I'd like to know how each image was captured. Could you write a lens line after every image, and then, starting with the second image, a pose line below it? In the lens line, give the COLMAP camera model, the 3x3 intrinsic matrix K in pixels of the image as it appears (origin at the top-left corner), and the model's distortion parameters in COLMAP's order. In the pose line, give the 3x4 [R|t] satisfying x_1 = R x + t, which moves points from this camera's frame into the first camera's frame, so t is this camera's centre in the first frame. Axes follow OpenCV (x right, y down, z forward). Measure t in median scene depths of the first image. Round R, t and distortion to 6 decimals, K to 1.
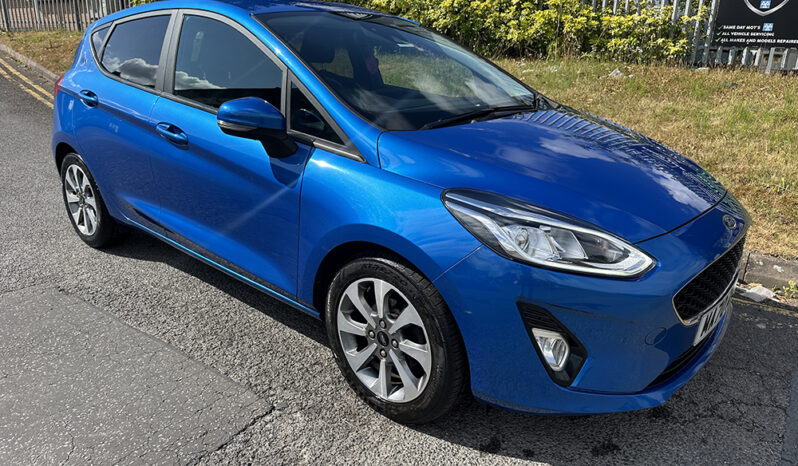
lens RADIAL K [[562.3, 0, 401.6], [0, 562.3, 229.0], [0, 0, 1]] dist [0.066637, -0.082341]
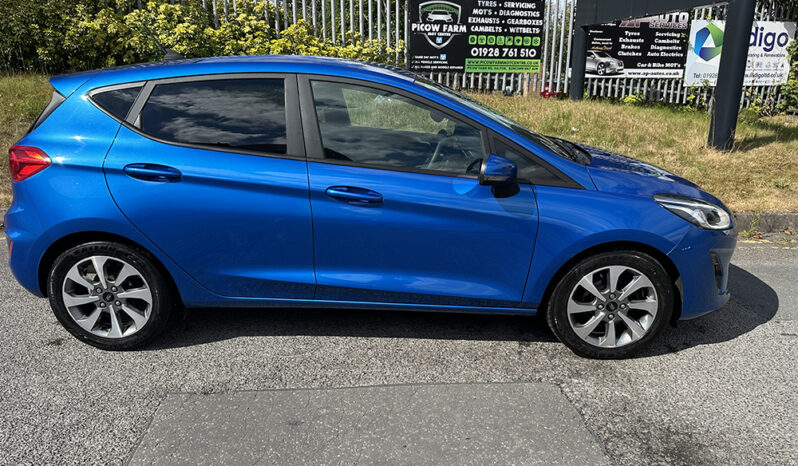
lens RADIAL K [[562.3, 0, 397.8], [0, 562.3, 230.8], [0, 0, 1]] dist [0.066637, -0.082341]
pose [[0.756187, -0.194785, 0.624692, -1.263403], [0.201499, 0.977593, 0.060909, -0.187794], [-0.622559, 0.079816, 0.778492, 0.176202]]
